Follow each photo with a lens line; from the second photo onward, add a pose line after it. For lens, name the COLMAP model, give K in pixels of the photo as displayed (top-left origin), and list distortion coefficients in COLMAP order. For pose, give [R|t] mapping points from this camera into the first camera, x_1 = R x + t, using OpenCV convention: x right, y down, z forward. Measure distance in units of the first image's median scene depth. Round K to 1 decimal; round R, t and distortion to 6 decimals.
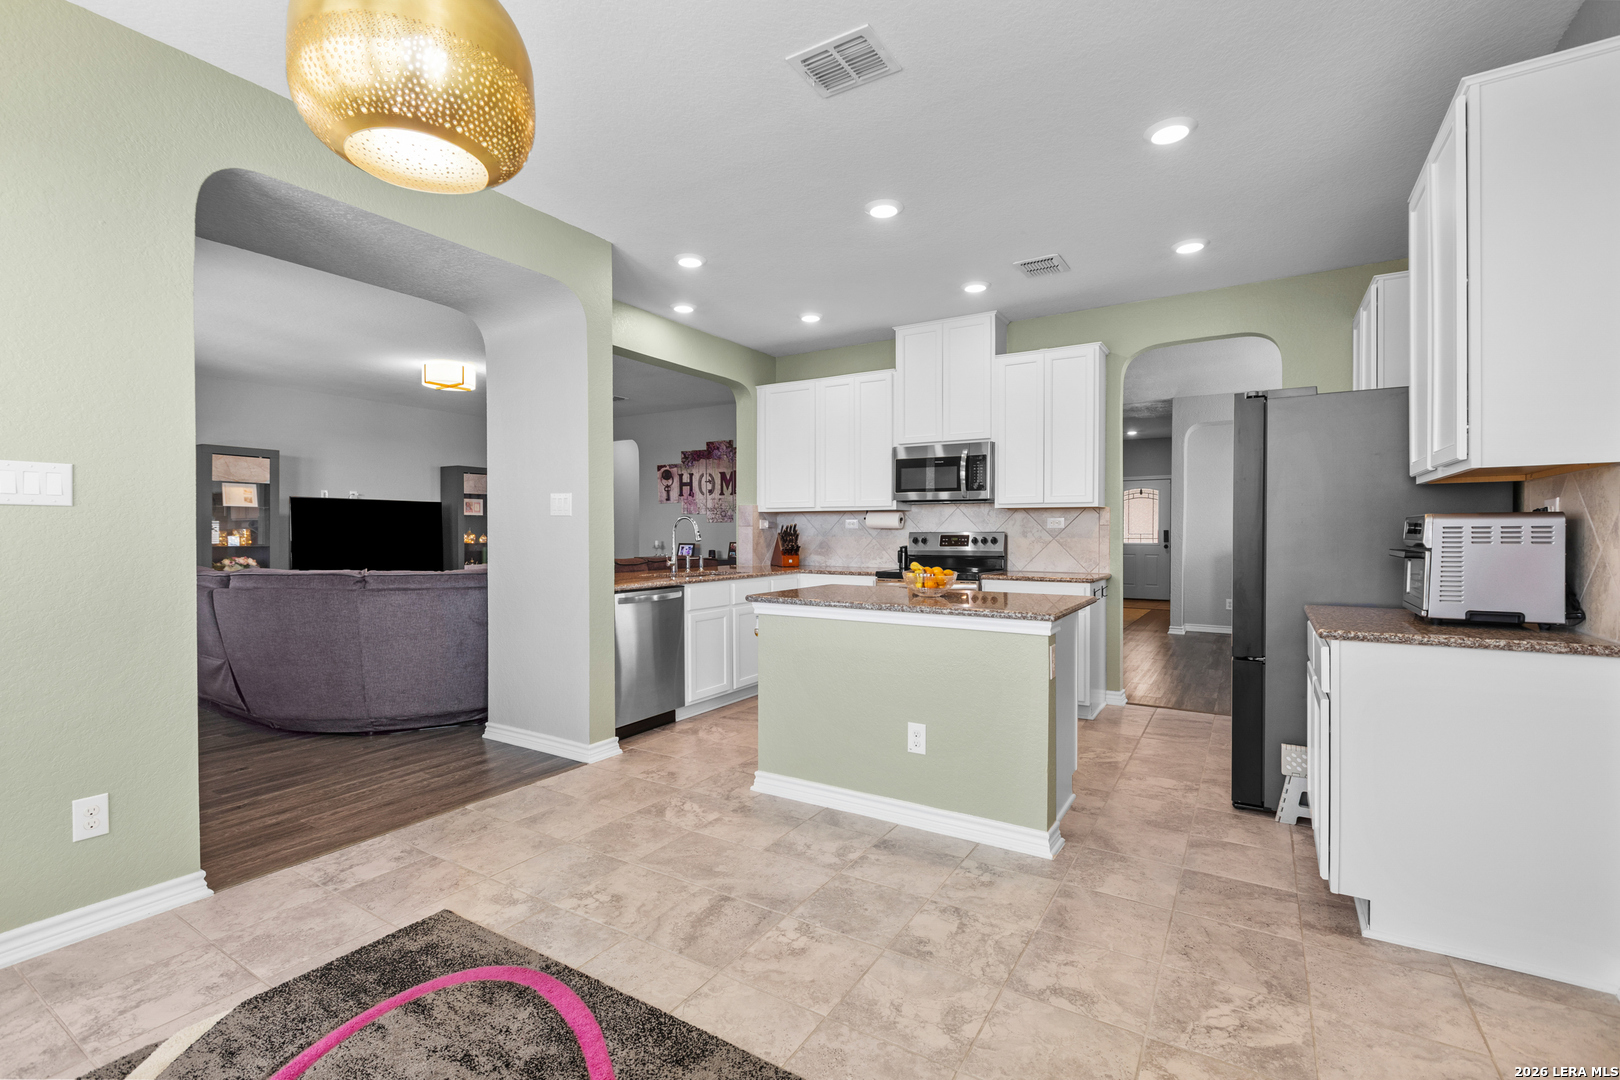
lens RADIAL K [[729.1, 0, 799.3], [0, 729.1, 542.5], [0, 0, 1]] dist [-0.001906, 0.000362]
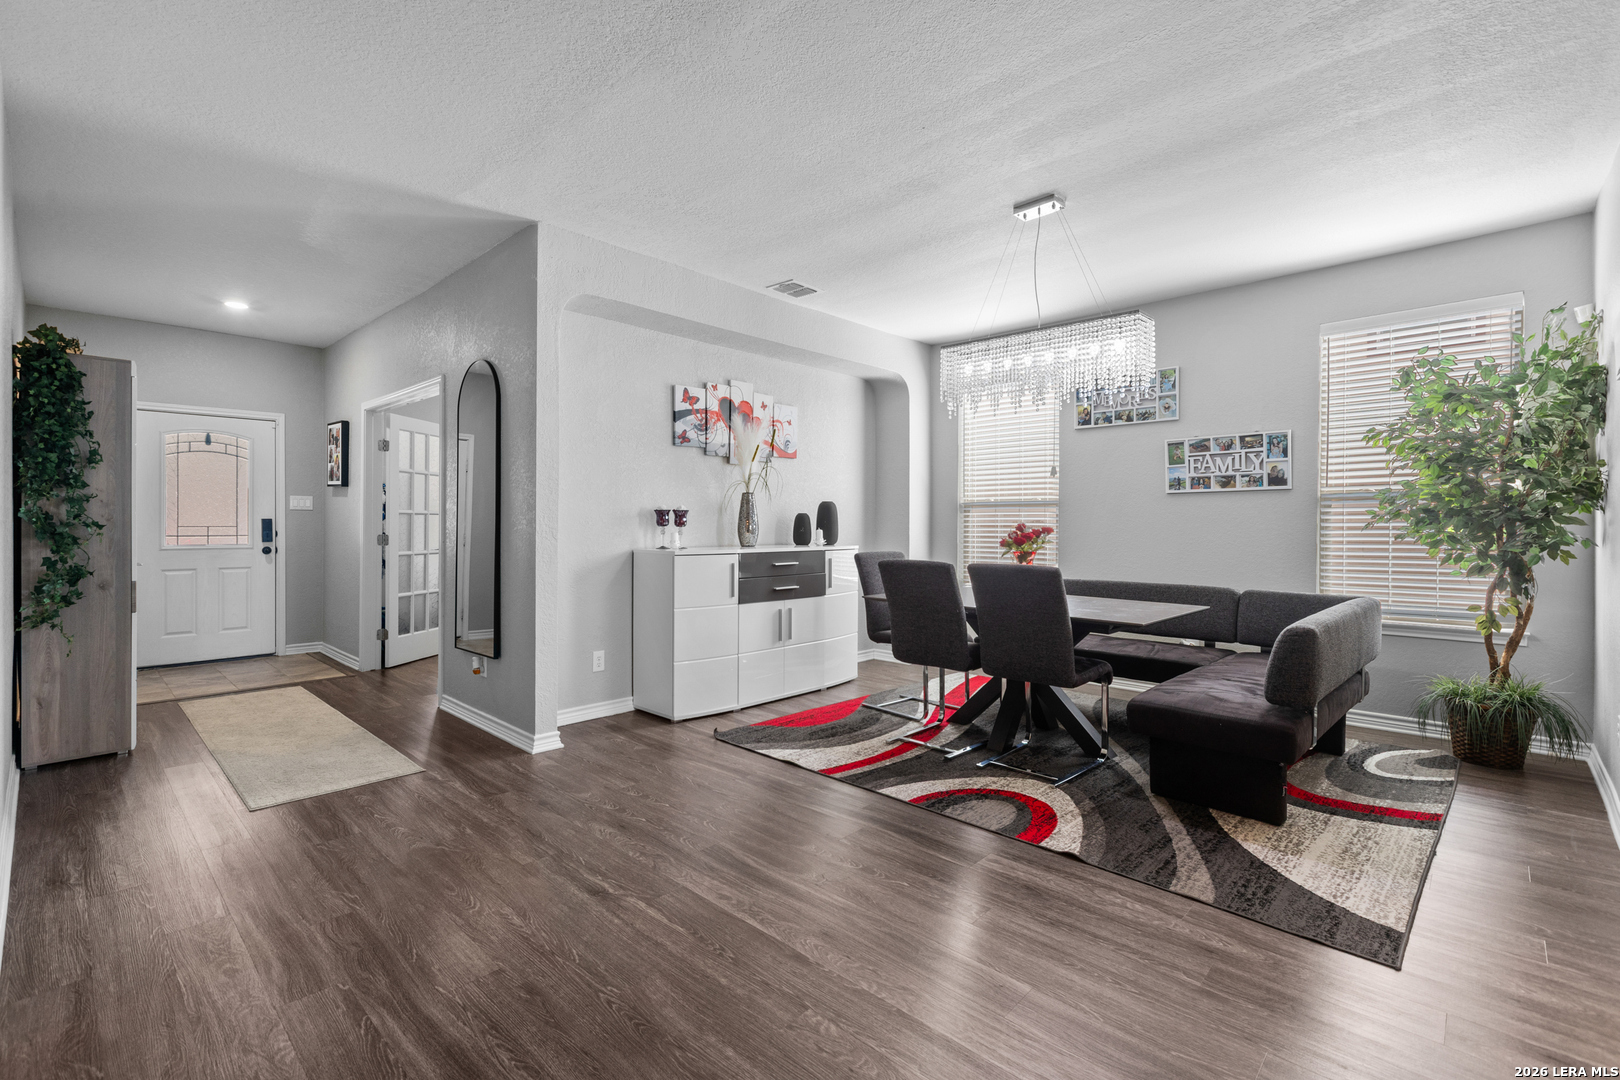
lens RADIAL K [[729.1, 0, 810.1], [0, 729.1, 529.8], [0, 0, 1]] dist [-0.001906, 0.000362]
pose [[0.212616, -0.005720, 0.977119, 0.178357], [0.011640, 0.999927, 0.003321, -0.014799], [-0.977066, 0.010668, 0.212667, 1.182555]]
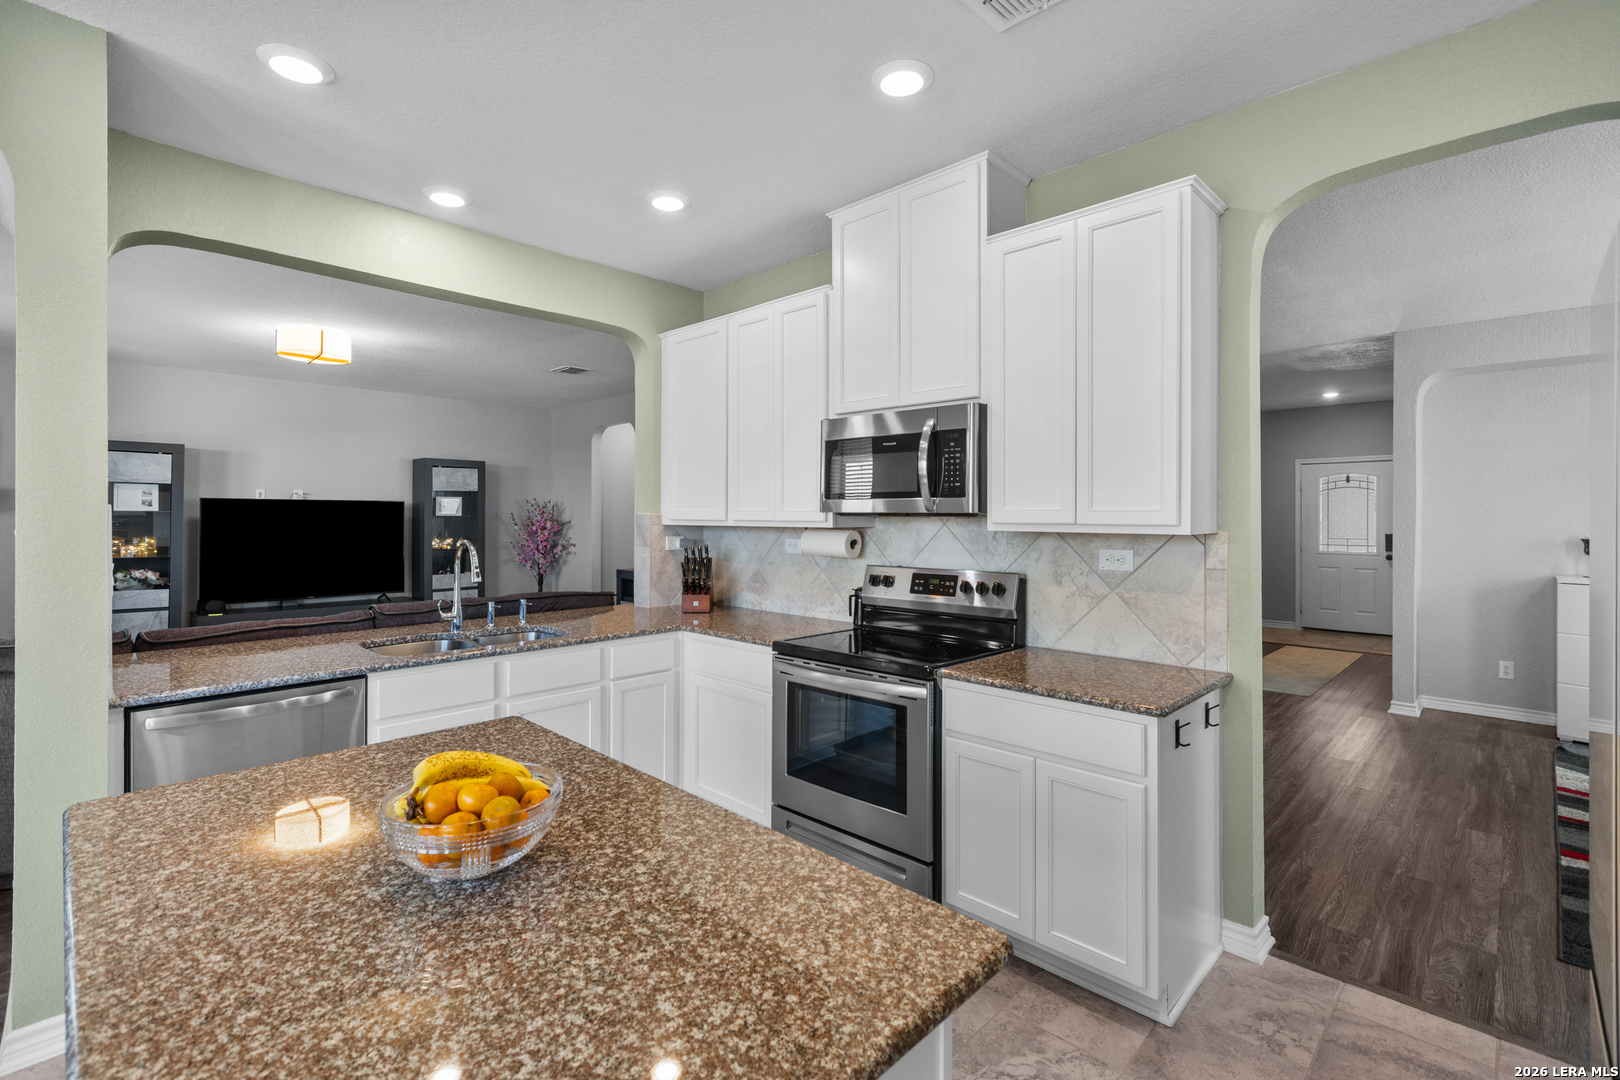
lens RADIAL K [[729.1, 0, 795.2], [0, 729.1, 516.6], [0, 0, 1]] dist [-0.001906, 0.000362]
pose [[0.975001, 0.003251, -0.222177, 0.241051], [-0.006503, 0.999882, -0.013910, -0.047473], [0.222106, 0.015007, 0.974907, 0.447853]]
